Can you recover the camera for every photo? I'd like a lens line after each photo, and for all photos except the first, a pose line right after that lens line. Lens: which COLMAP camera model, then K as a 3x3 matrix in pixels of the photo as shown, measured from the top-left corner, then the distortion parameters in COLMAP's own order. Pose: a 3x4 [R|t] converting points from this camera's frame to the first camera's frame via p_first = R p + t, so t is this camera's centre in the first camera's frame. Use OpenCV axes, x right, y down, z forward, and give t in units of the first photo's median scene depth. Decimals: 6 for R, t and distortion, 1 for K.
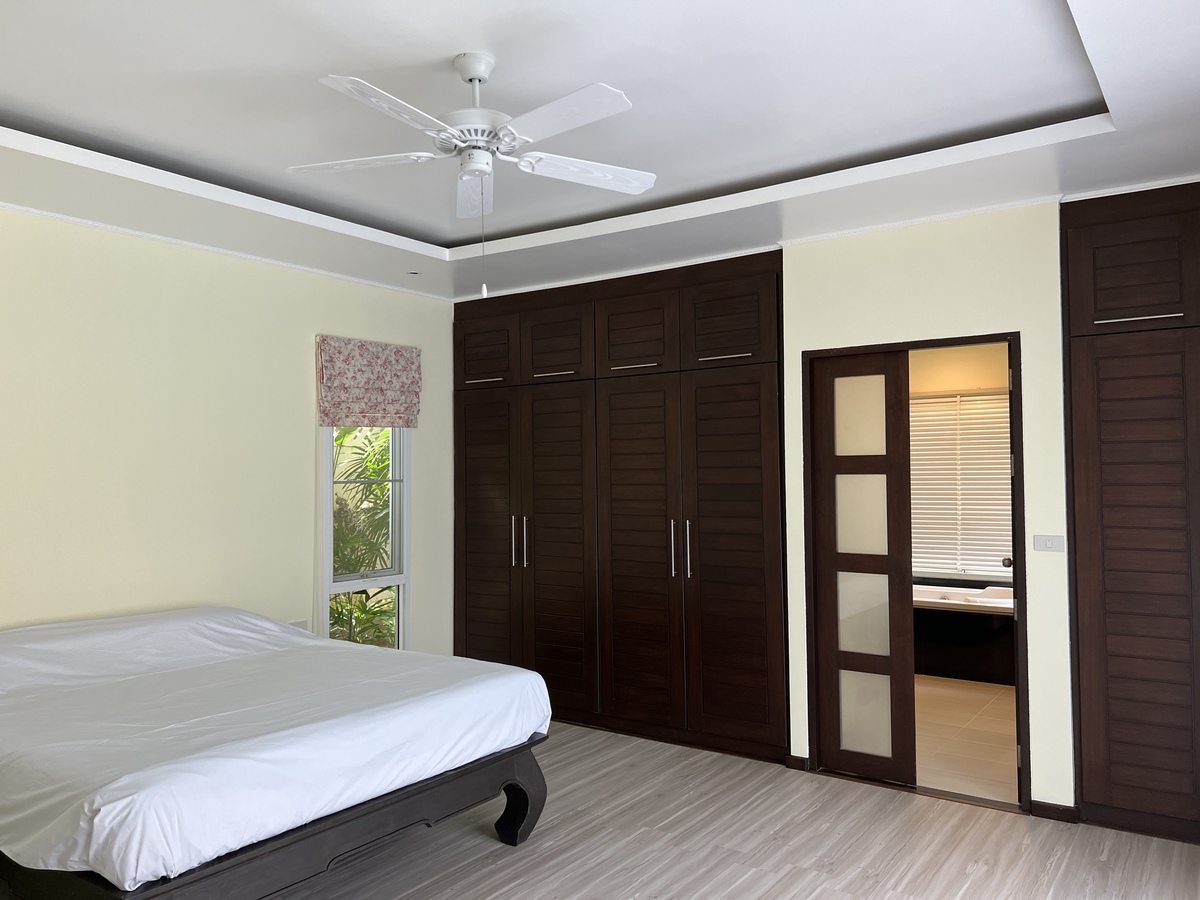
lens RADIAL K [[895.4, 0, 600.0], [0, 895.4, 450.0], [0, 0, 1]] dist [0.037763, -0.004680]
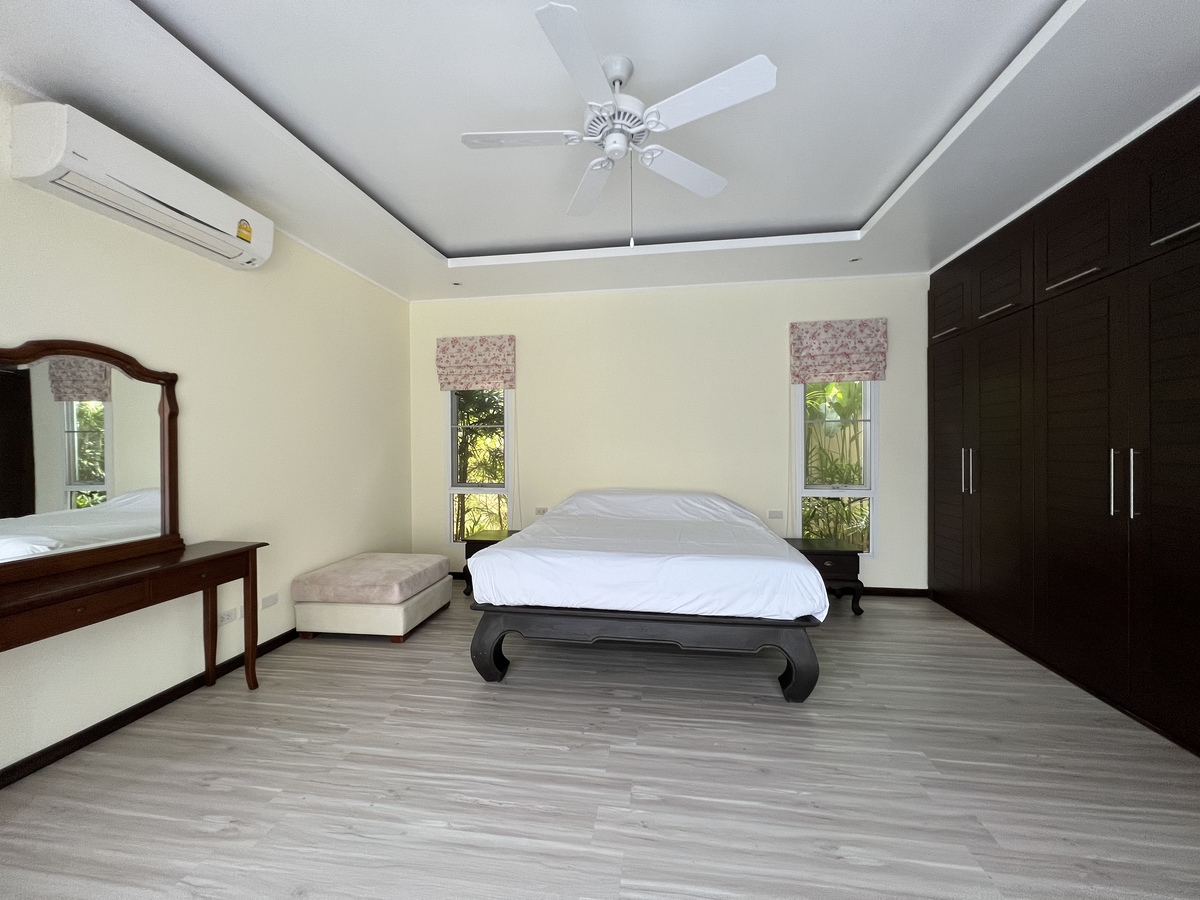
lens RADIAL K [[475.4, 0, 600.0], [0, 475.4, 450.0], [0, 0, 1]] dist [0.000563, -0.000006]
pose [[0.458914, 0.012864, -0.888388, 0.247192], [0.023998, 0.999351, 0.026868, 0.054251], [0.888157, -0.033650, 0.458307, 0.345824]]
